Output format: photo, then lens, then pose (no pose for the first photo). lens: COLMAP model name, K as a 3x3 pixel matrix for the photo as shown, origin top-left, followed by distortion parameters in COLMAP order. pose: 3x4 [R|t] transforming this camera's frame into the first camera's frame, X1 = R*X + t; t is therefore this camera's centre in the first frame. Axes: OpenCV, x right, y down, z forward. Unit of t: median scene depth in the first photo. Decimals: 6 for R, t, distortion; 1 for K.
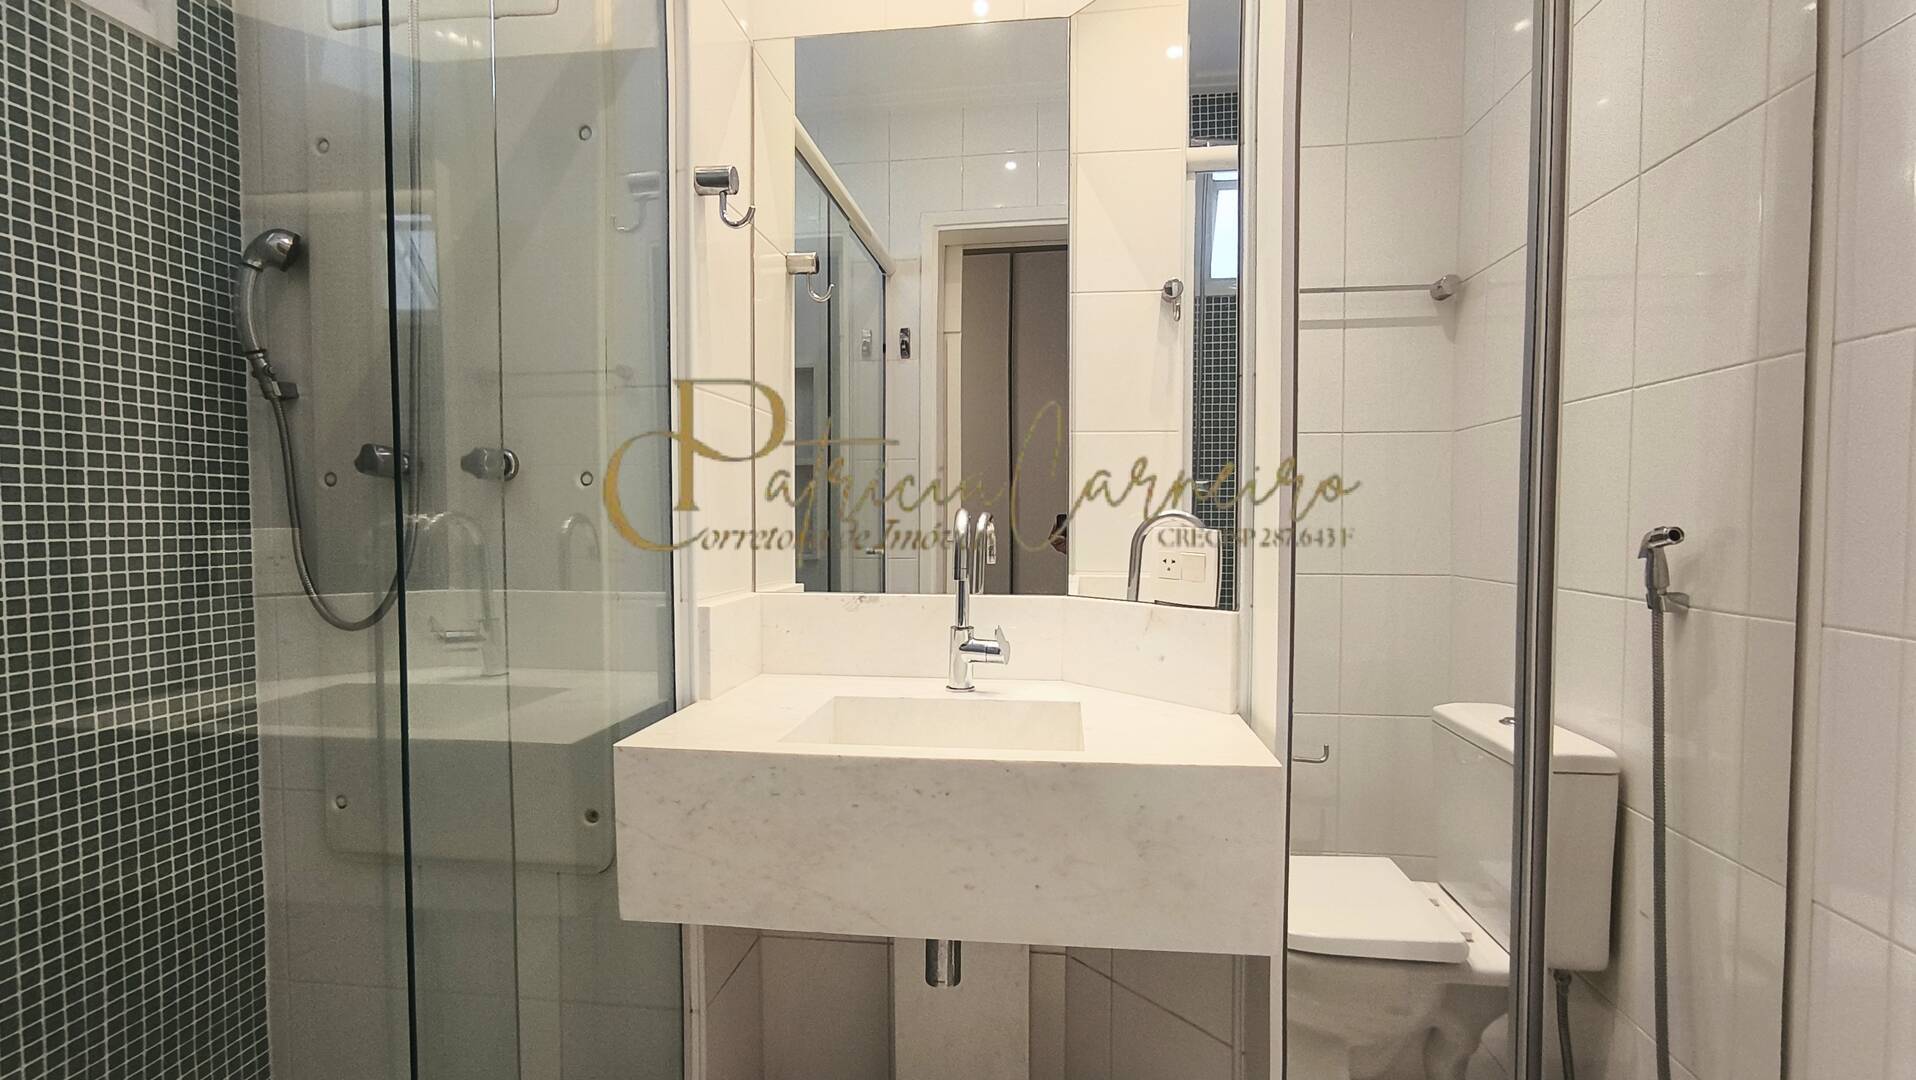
lens RADIAL K [[876.6, 0, 958.0], [0, 876.6, 540.0], [0, 0, 1]] dist [-0.002172, 0.008158]
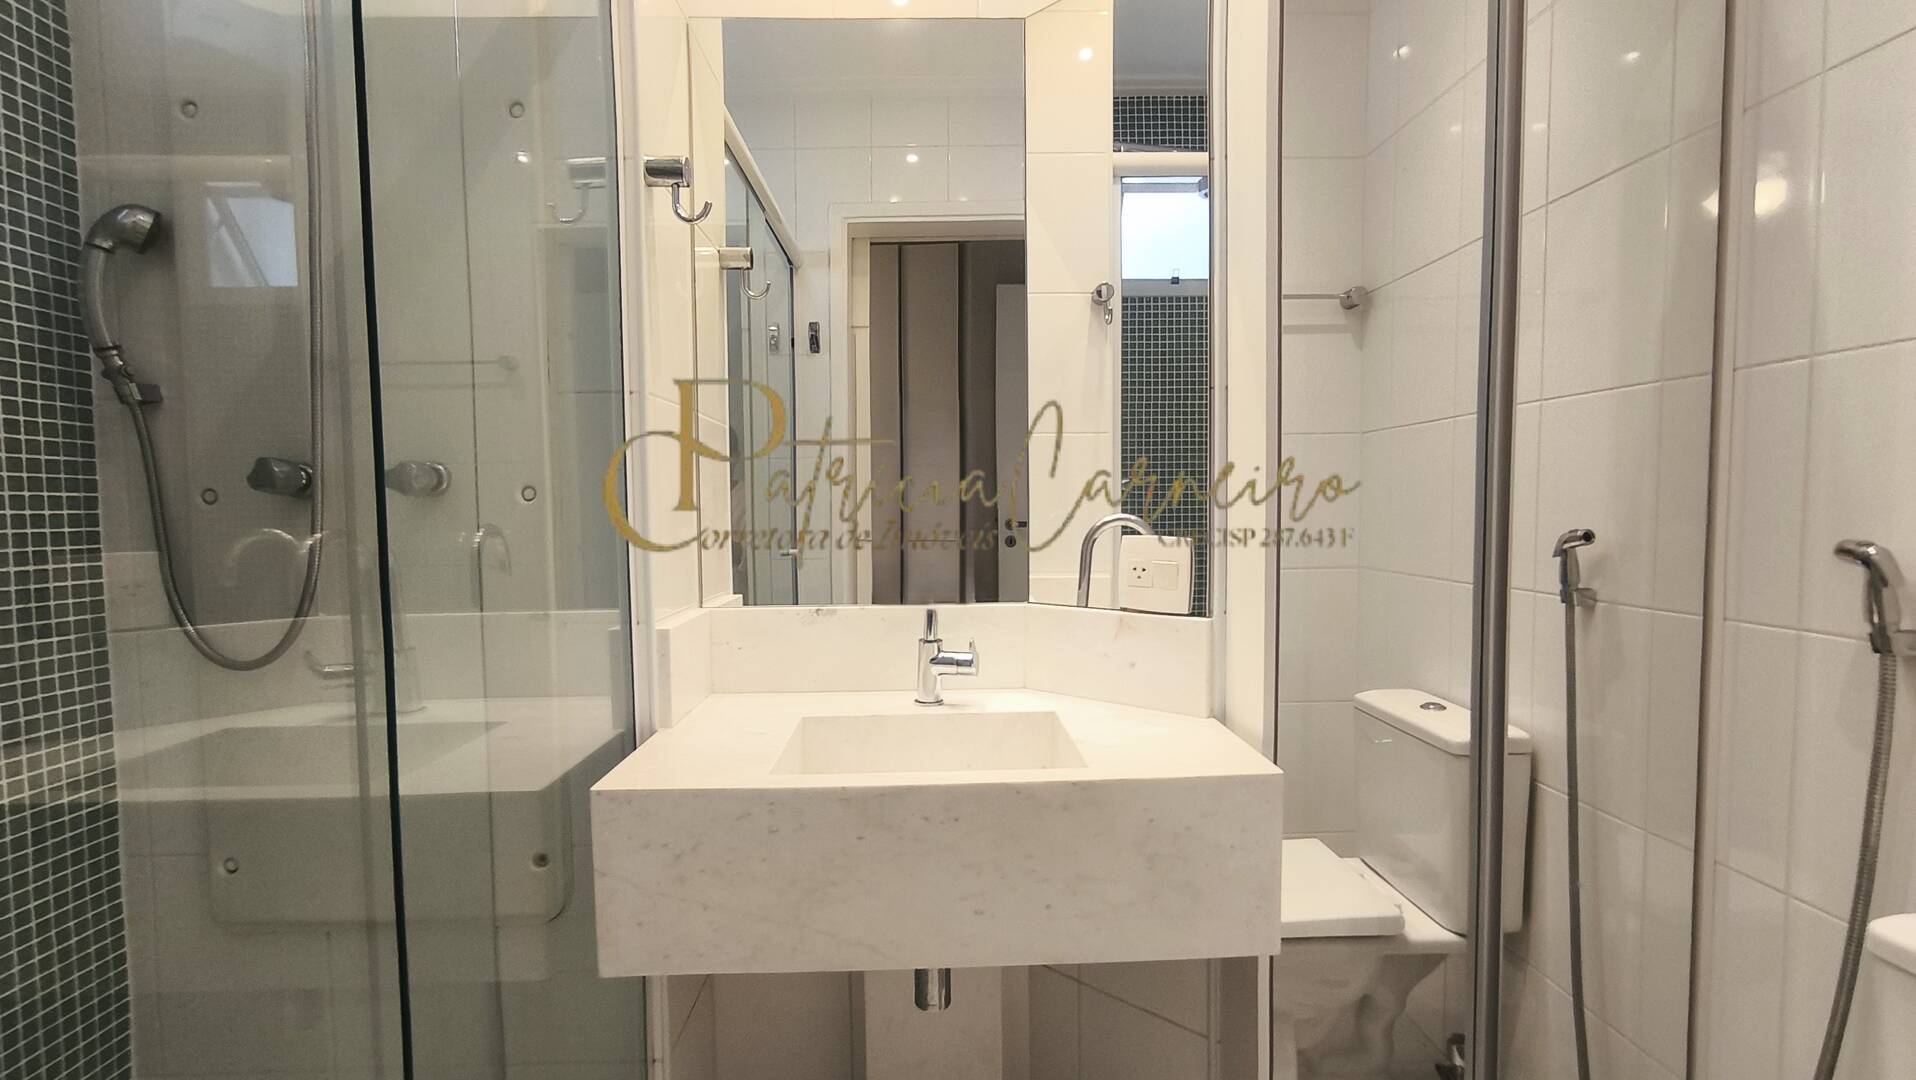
lens RADIAL K [[879.5, 0, 958.0], [0, 879.5, 540.0], [0, 0, 1]] dist [-0.009314, 0.013372]
pose [[0.988295, -0.018528, 0.151424, -0.117498], [0.016414, 0.999750, 0.015194, -0.027954], [-0.151668, -0.012531, 0.988352, 0.028245]]
